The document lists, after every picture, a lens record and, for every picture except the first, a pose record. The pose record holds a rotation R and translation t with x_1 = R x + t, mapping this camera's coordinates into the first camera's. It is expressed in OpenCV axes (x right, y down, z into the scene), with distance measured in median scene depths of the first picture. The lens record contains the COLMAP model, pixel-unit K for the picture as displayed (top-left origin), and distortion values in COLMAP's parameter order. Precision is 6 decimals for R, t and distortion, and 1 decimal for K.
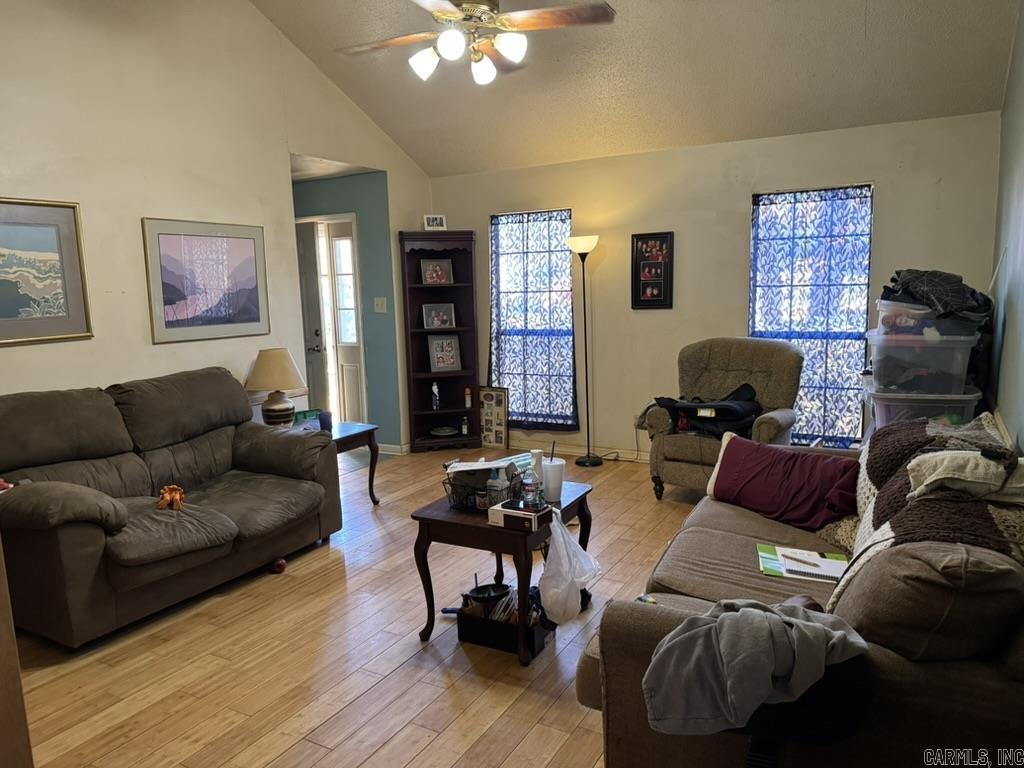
lens RADIAL K [[706.2, 0, 526.8], [0, 706.2, 379.5], [0, 0, 1]] dist [-0.003398, -0.005197]
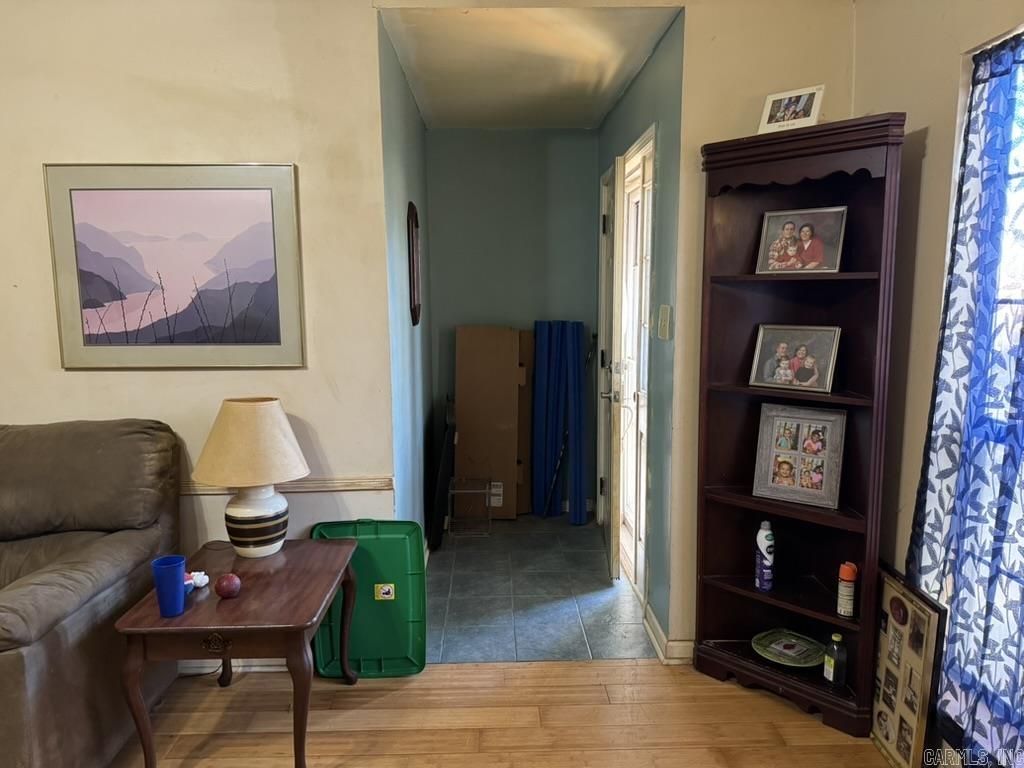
lens RADIAL K [[706.2, 0, 526.8], [0, 706.2, 379.5], [0, 0, 1]] dist [-0.003398, -0.005197]
pose [[0.494565, 0.123486, -0.860323, 0.136403], [-0.118285, 0.990209, 0.074131, -0.089603], [0.861054, 0.065101, 0.504329, 0.683072]]
